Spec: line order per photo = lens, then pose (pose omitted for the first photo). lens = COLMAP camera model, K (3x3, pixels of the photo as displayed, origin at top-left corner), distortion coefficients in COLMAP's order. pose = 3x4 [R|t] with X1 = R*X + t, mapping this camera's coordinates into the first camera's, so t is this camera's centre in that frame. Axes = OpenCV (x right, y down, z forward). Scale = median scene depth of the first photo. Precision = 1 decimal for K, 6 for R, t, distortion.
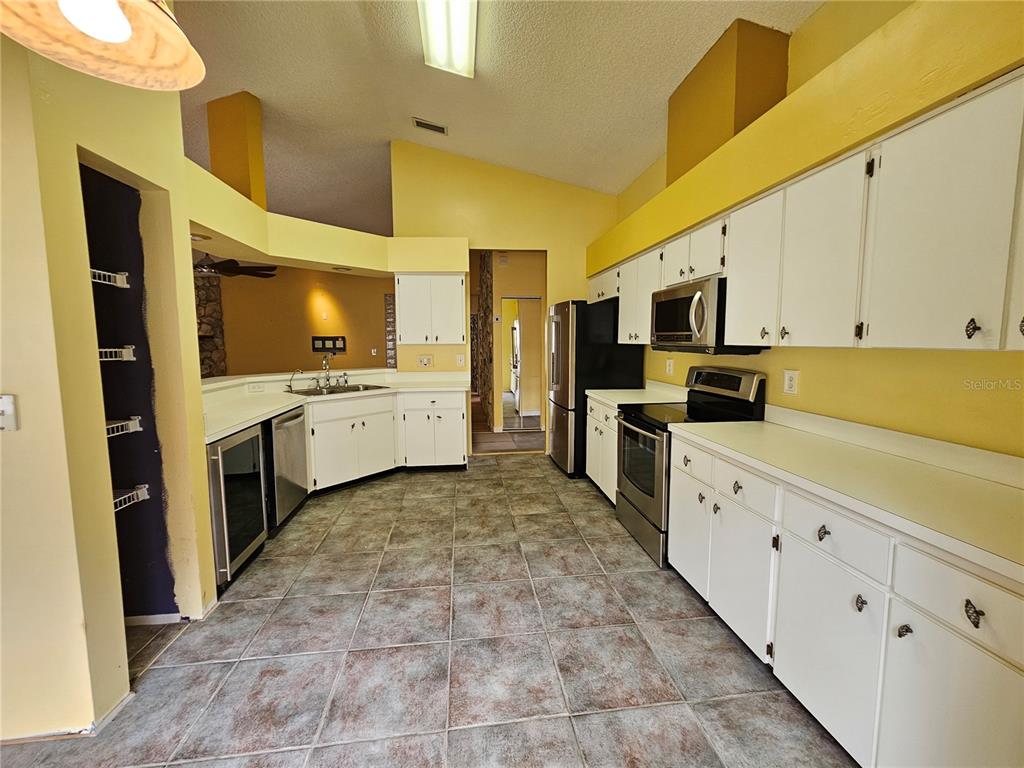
lens RADIAL K [[419.2, 0, 513.0], [0, 419.2, 378.7], [0, 0, 1]] dist [0.003261, 0.000154]
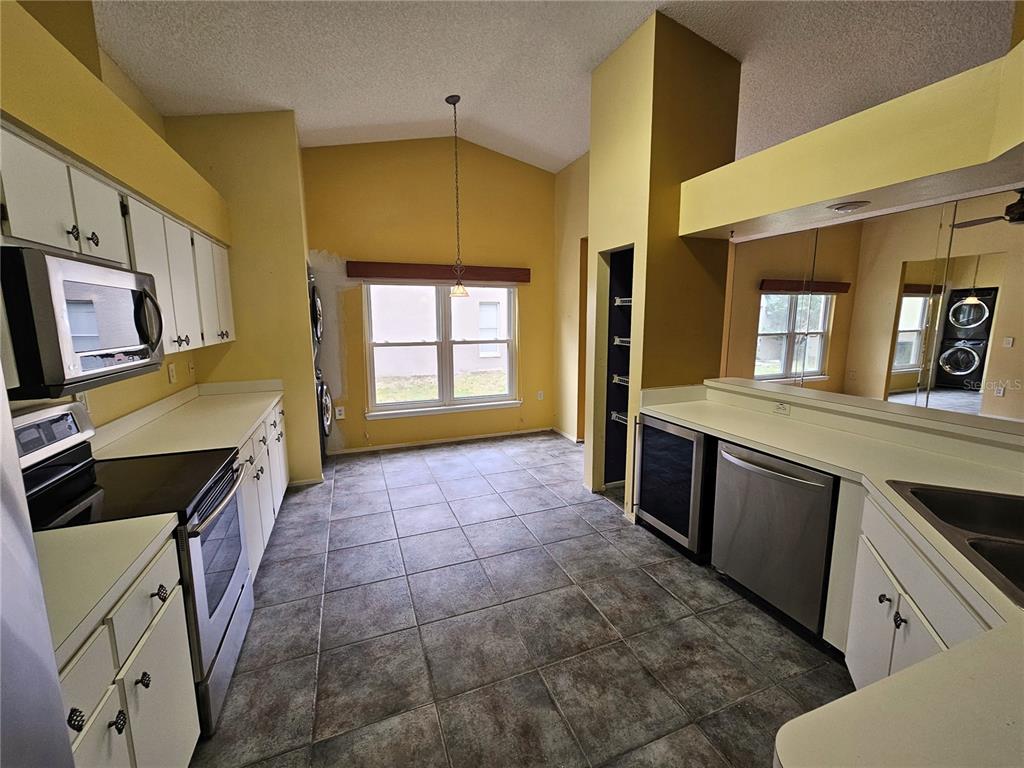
lens RADIAL K [[419.2, 0, 513.4], [0, 419.2, 381.6], [0, 0, 1]] dist [0.003261, 0.000154]
pose [[-0.968210, 0.044481, -0.246151, 0.015480], [-0.017464, 0.969639, 0.243917, -0.191940], [0.249527, 0.240461, -0.938038, 1.512262]]
